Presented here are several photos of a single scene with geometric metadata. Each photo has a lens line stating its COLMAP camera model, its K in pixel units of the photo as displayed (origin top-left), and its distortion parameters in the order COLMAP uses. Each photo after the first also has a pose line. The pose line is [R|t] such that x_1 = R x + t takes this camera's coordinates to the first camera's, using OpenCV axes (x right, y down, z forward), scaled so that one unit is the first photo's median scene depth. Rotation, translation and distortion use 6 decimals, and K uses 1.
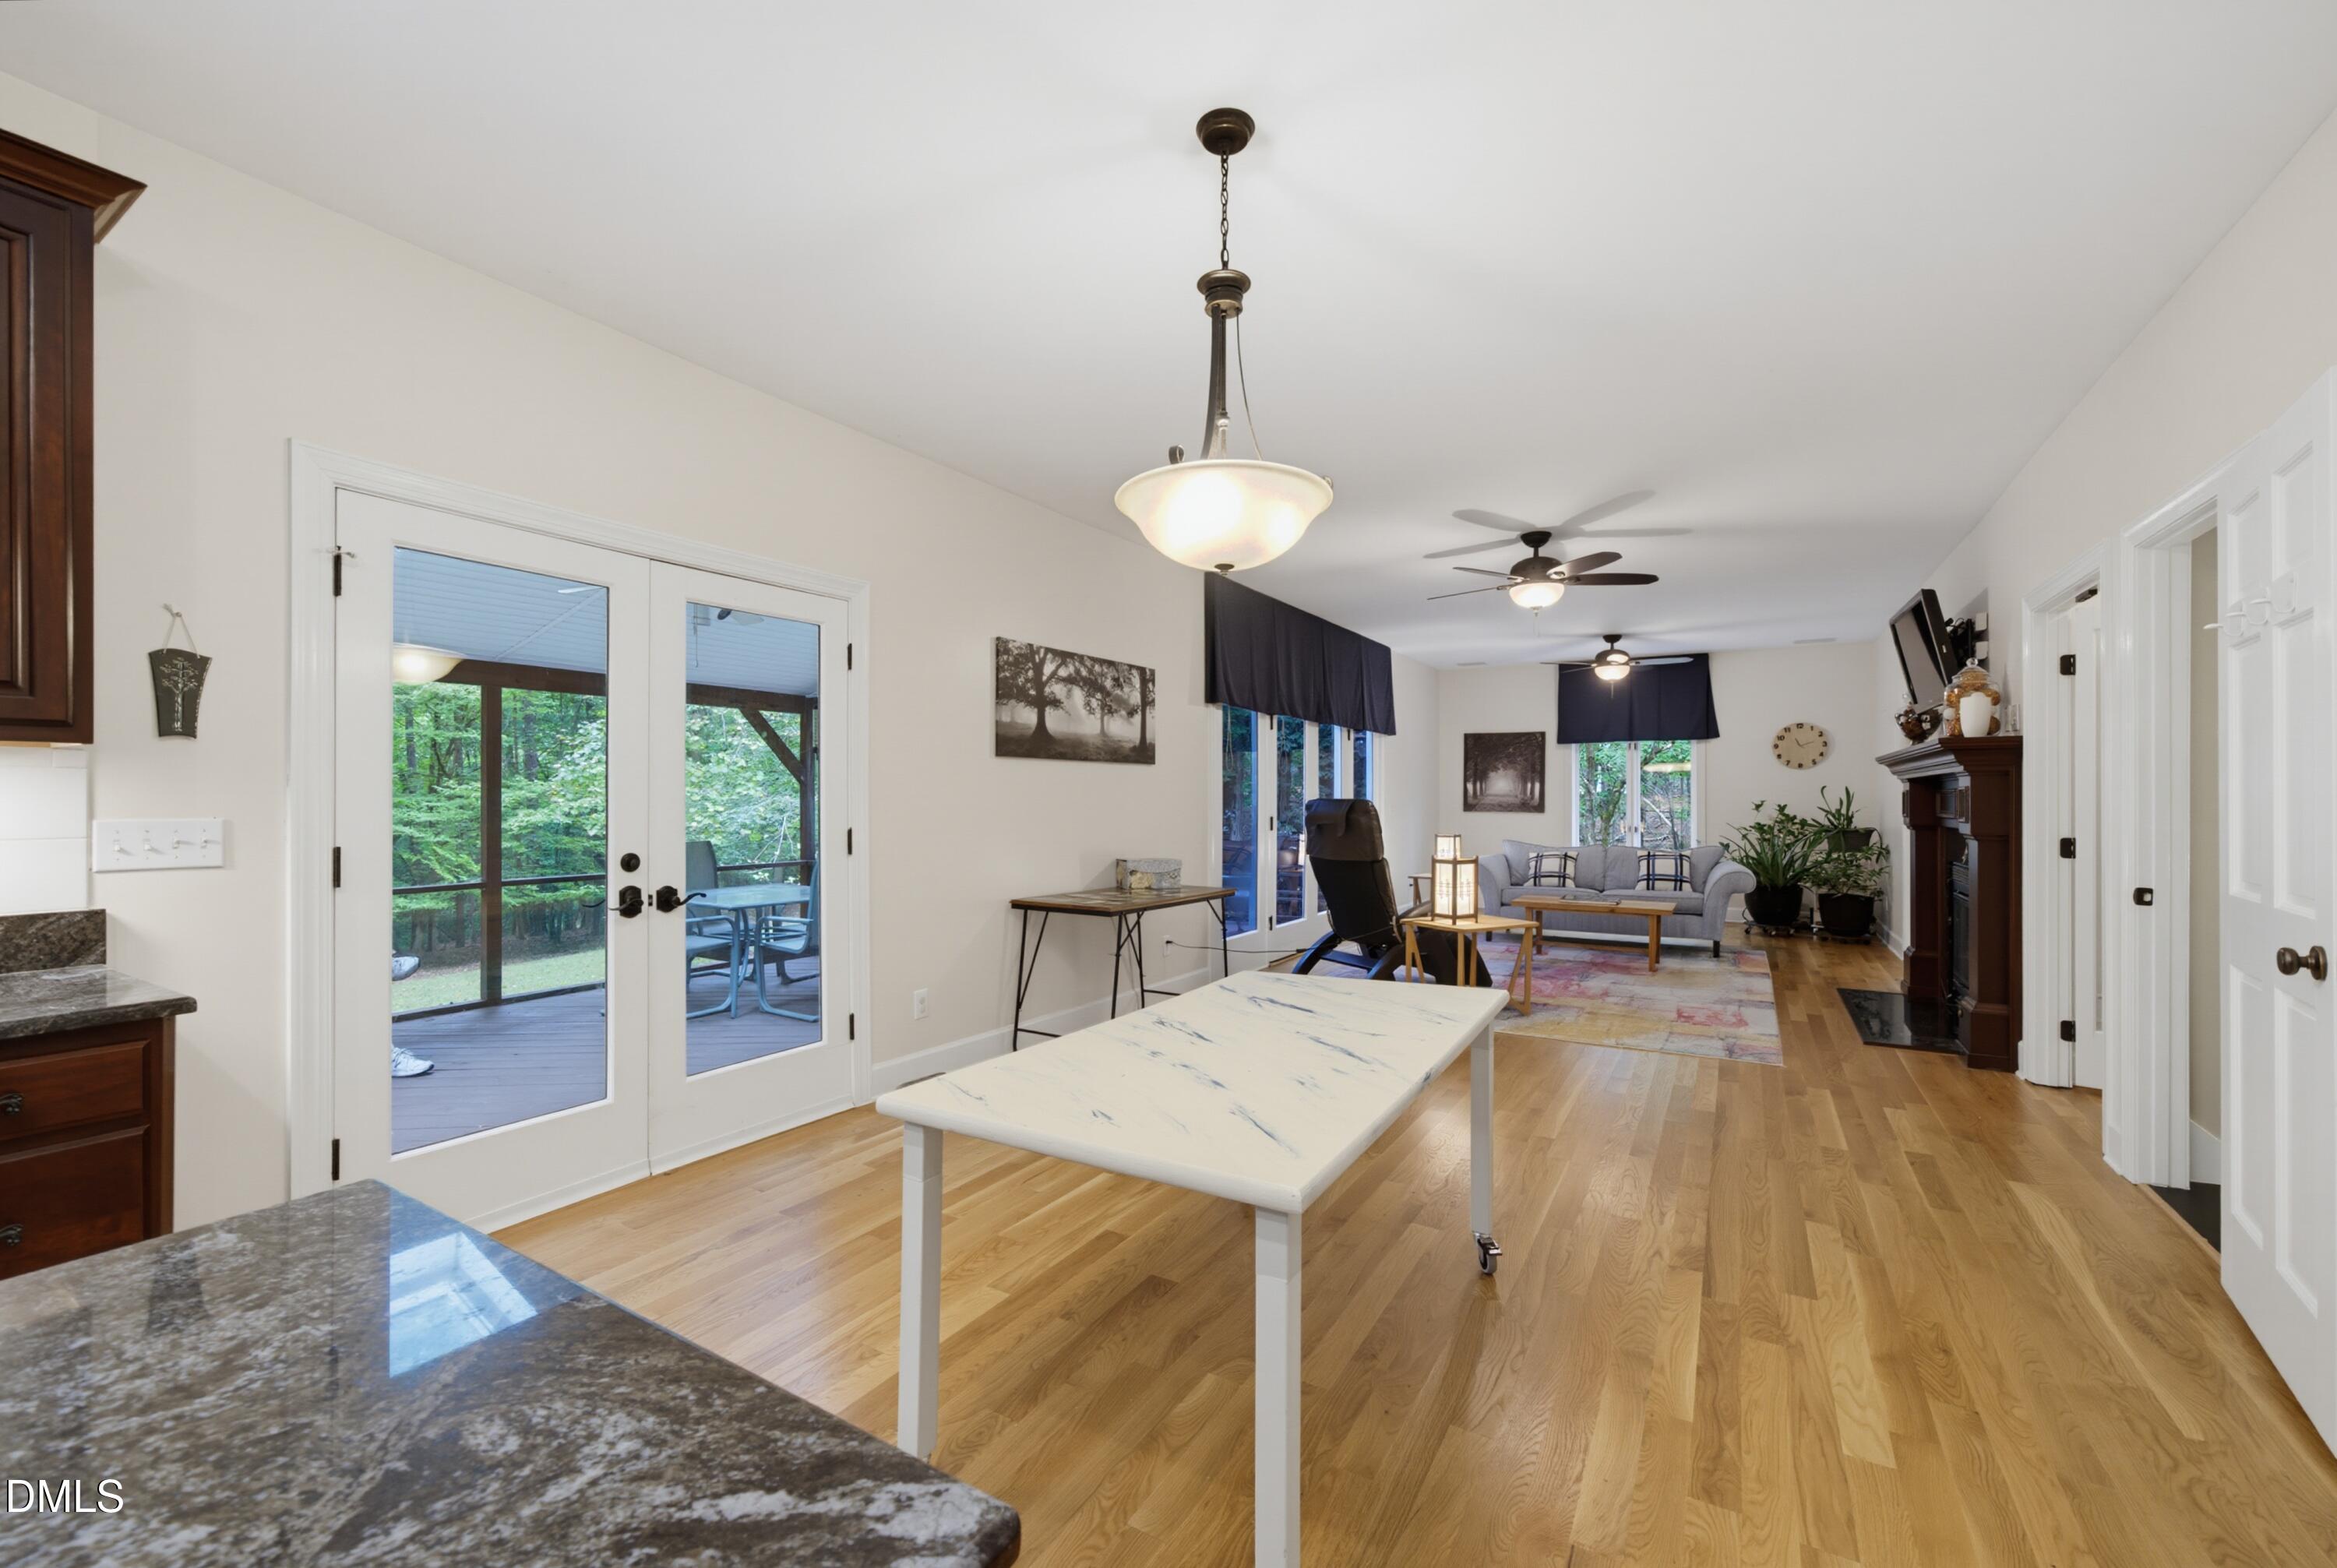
lens RADIAL K [[950.9, 0, 1152.3], [0, 950.9, 800.7], [0, 0, 1]] dist [-0.003366, 0.006951]
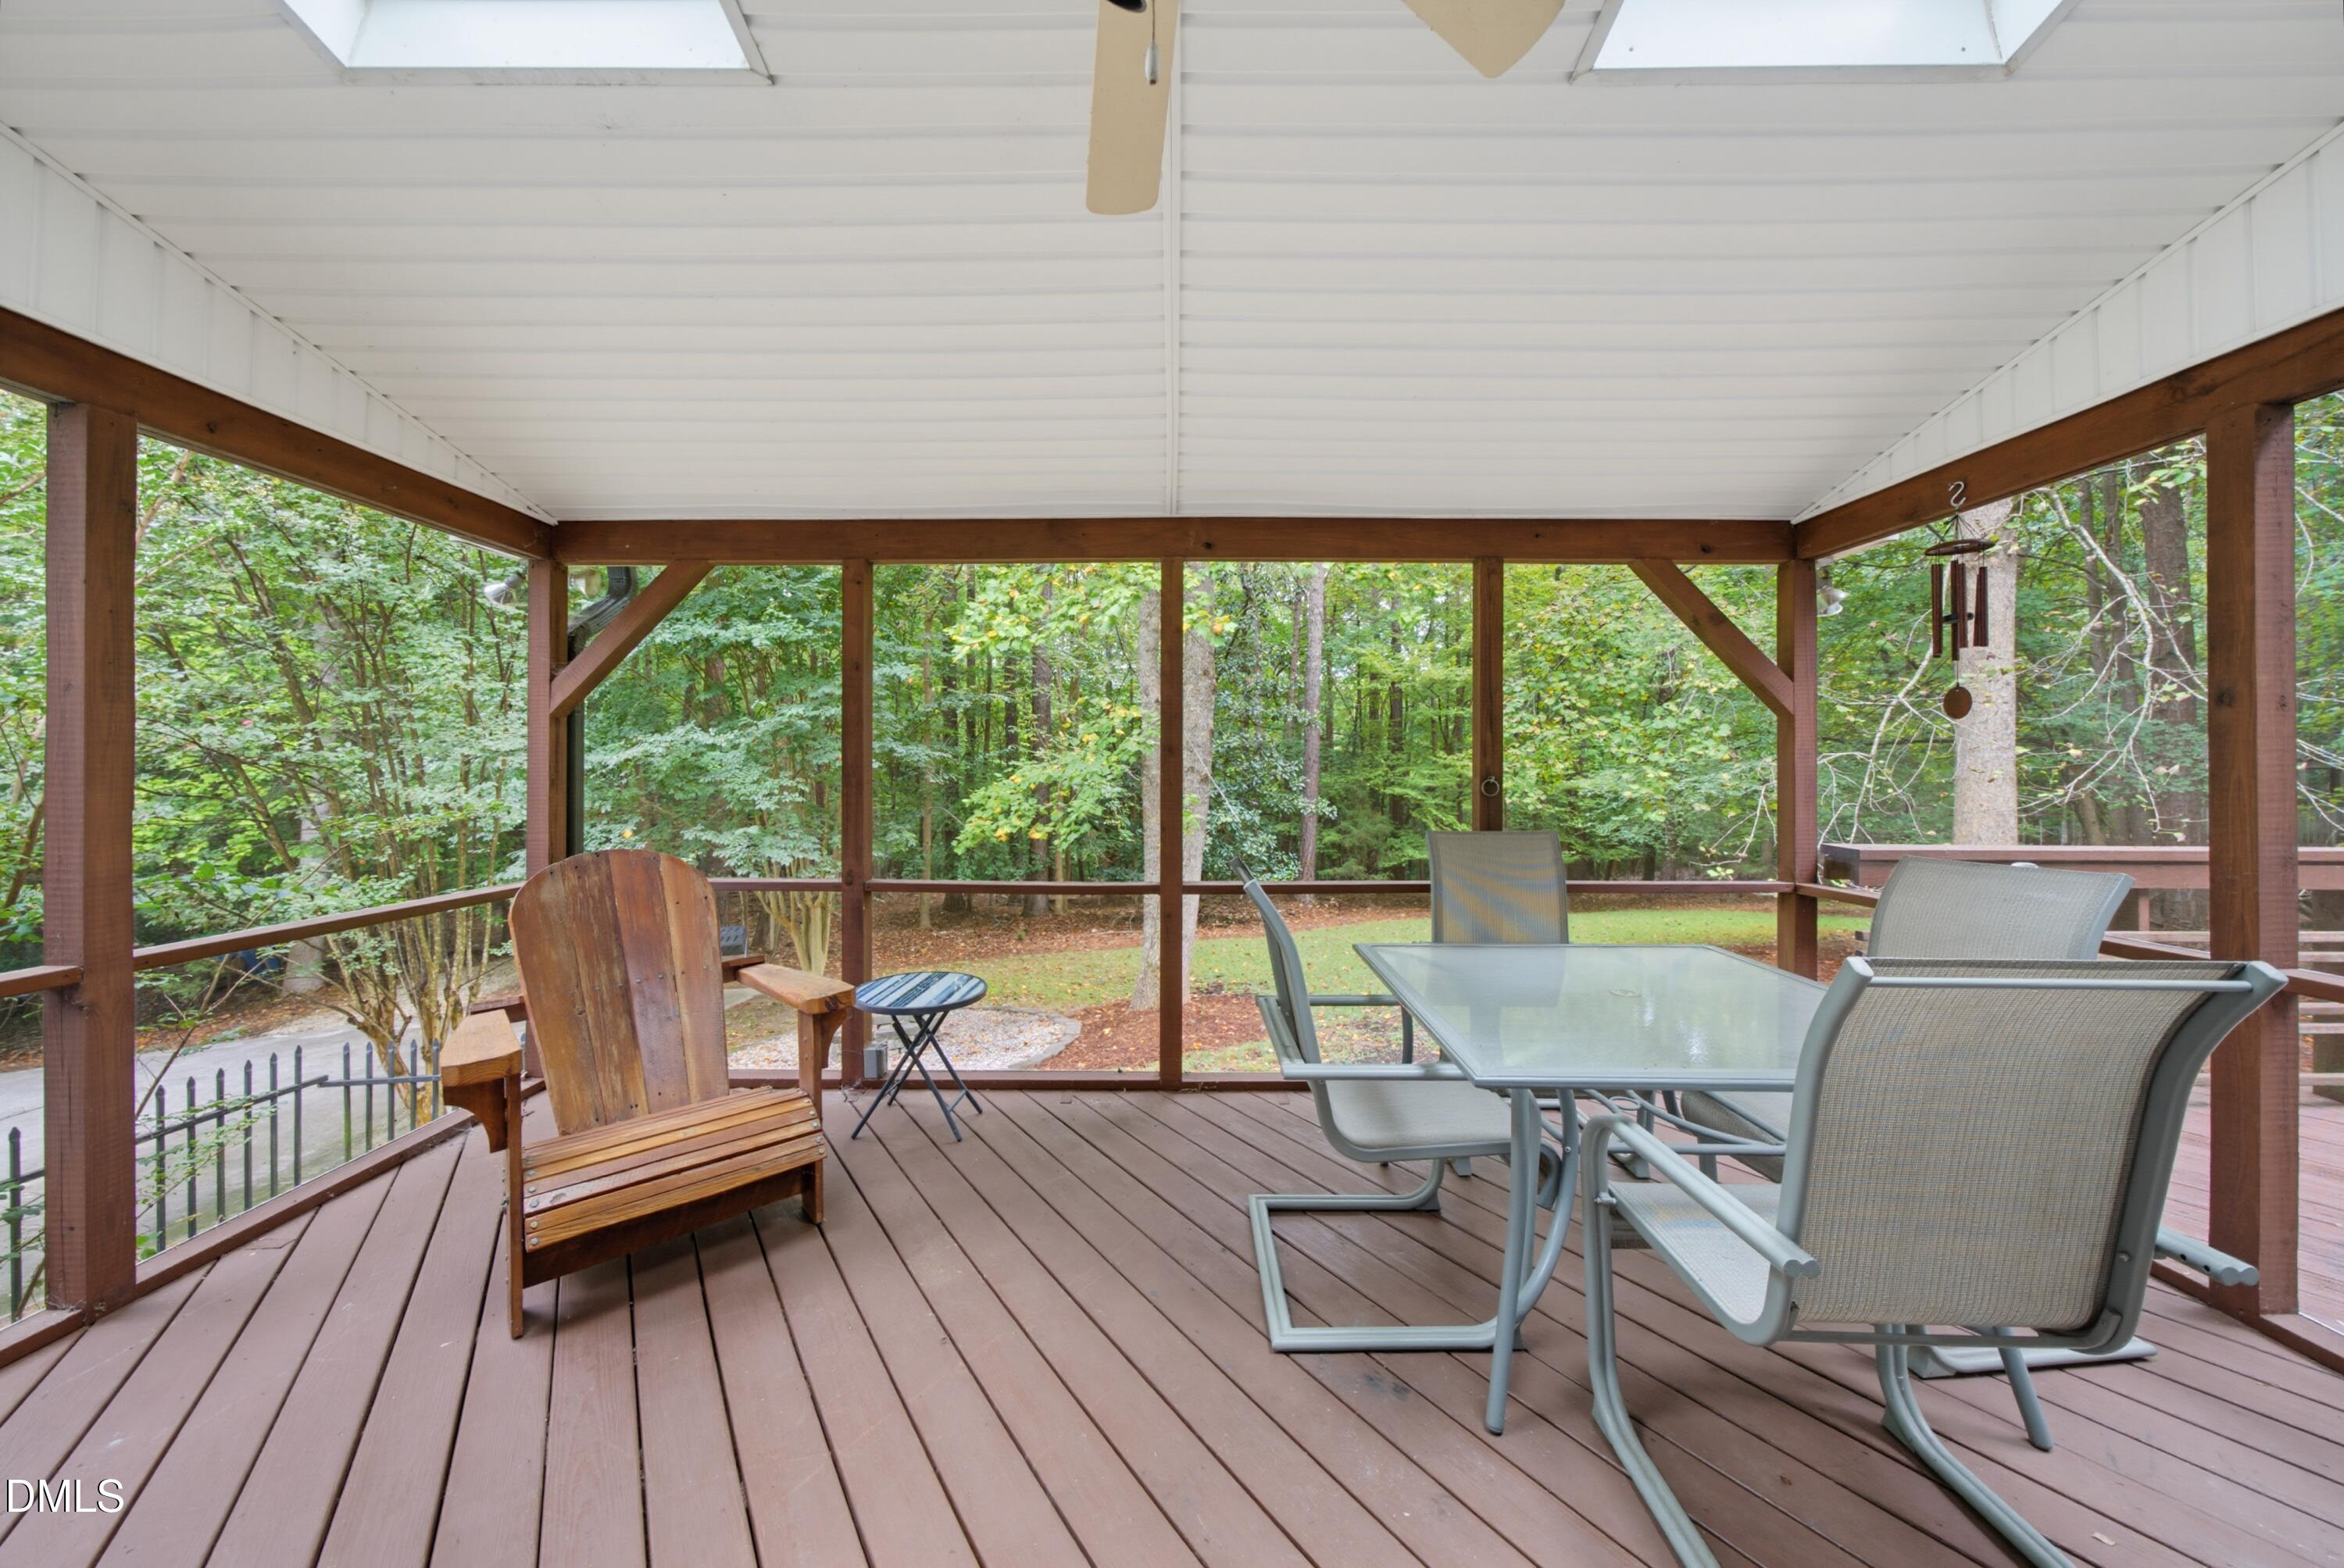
lens RADIAL K [[801.7, 0, 1168.2], [0, 801.7, 764.6], [0, 0, 1]] dist [-0.028330, 0.007492]
pose [[0.518816, -0.007337, -0.854854, -0.259426], [-0.001914, 0.999951, -0.009745, 0.016549], [0.854884, 0.006692, 0.518777, 0.727030]]
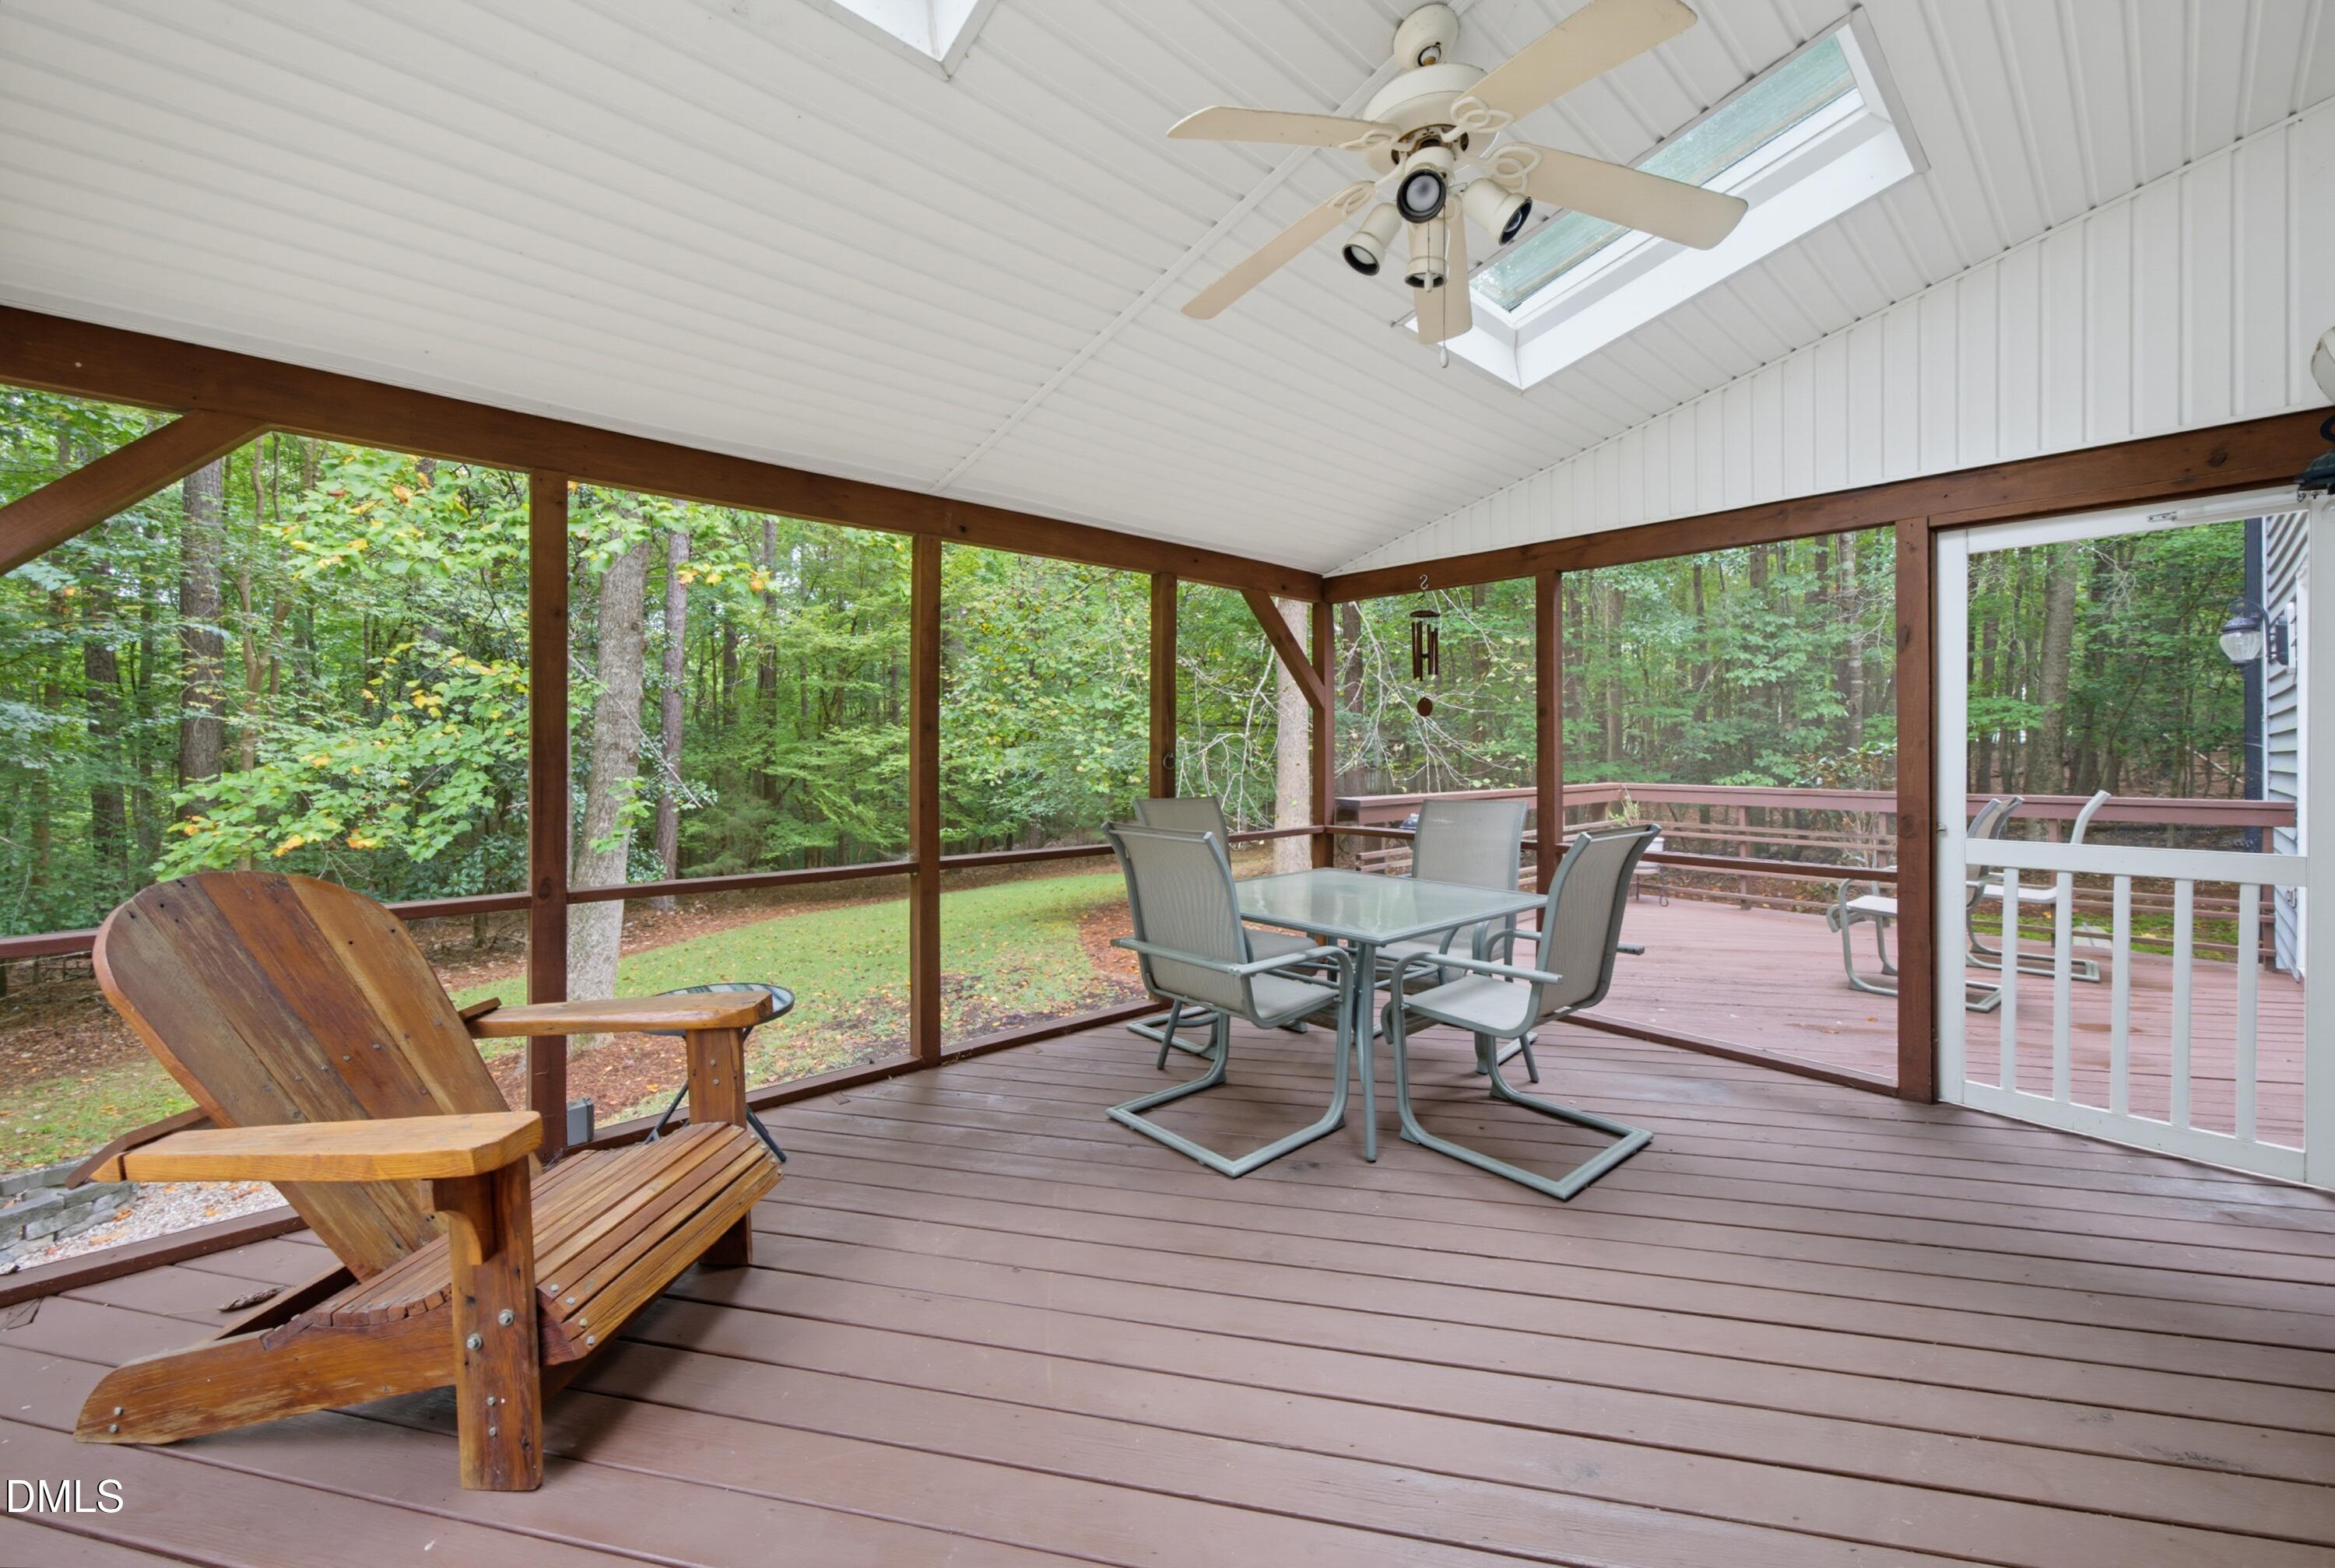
lens RADIAL K [[903.4, 0, 1166.5], [0, 903.4, 753.2], [0, 0, 1]] dist [-0.078872, 0.000000]
pose [[0.962451, 0.000519, -0.271455, -0.392734], [0.000565, 0.999992, 0.003912, 0.016135], [0.271455, -0.003918, 0.962443, 0.496001]]
